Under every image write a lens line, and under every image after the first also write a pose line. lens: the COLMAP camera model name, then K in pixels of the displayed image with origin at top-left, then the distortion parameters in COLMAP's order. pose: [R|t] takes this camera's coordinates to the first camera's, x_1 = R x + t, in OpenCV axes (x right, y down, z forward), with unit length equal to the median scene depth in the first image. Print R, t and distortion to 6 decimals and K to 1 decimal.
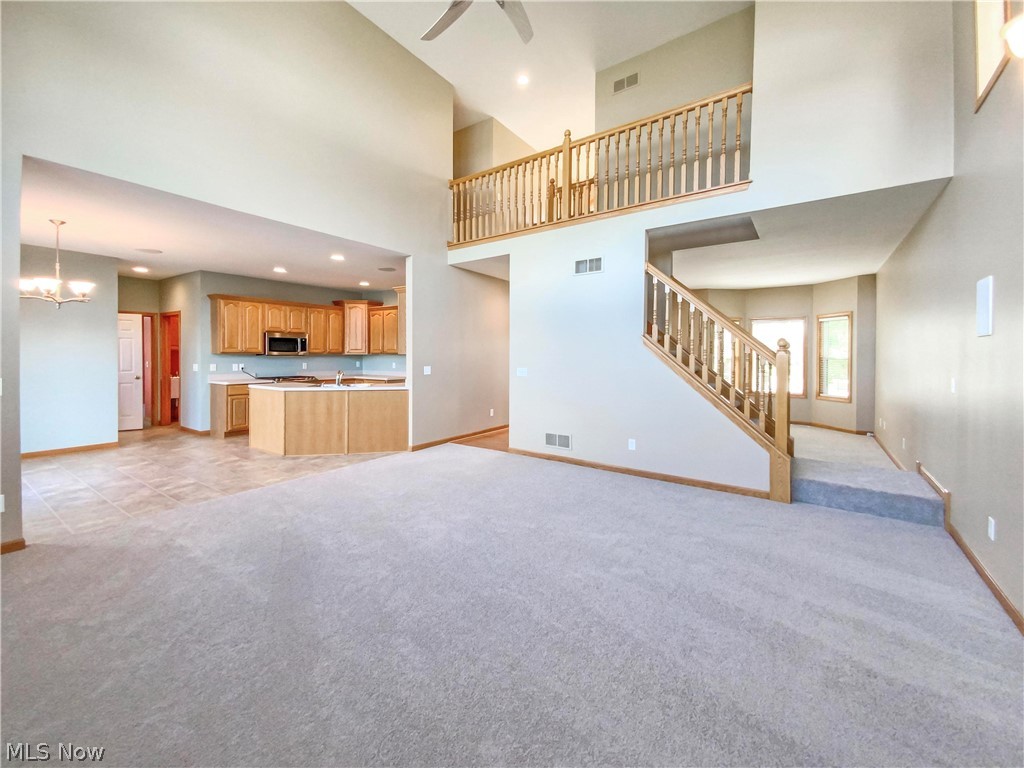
lens RADIAL K [[420.2, 0, 511.3], [0, 420.2, 356.6], [0, 0, 1]] dist [-0.000260, -0.000029]
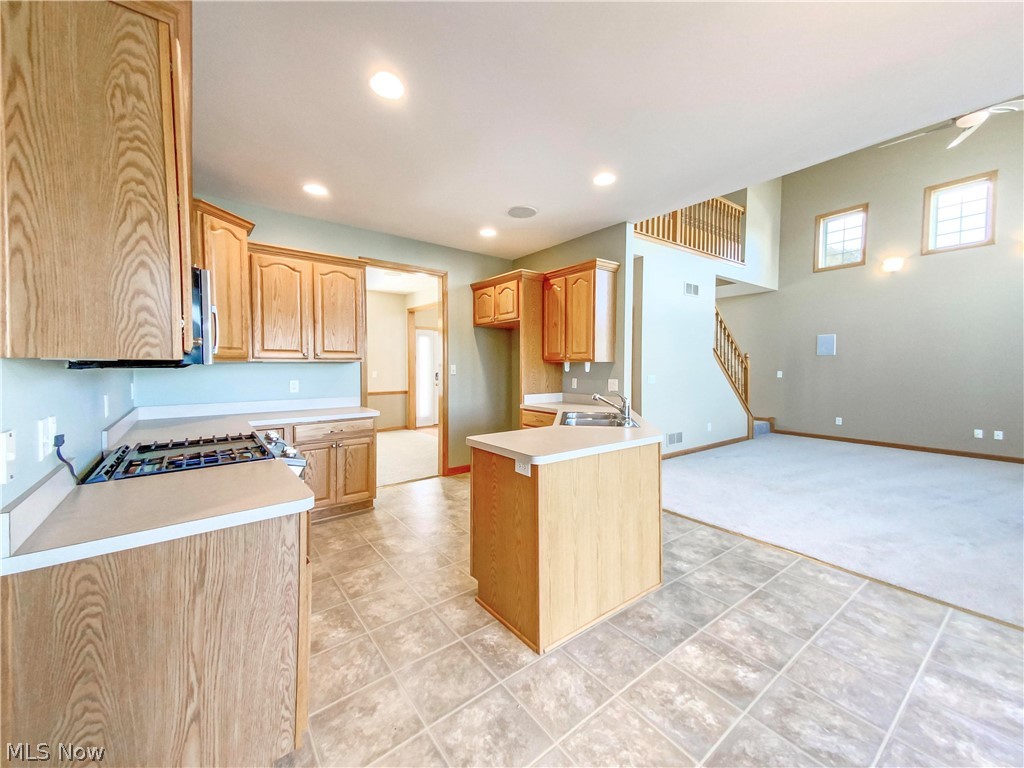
lens RADIAL K [[410.6, 0, 514.9], [0, 410.6, 372.8], [0, 0, 1]] dist [0.057417, 0.000034]
pose [[0.262727, -0.024529, 0.964558, -1.143573], [0.006609, 0.999699, 0.023623, -0.005606], [-0.964848, 0.000168, 0.262810, 1.196380]]
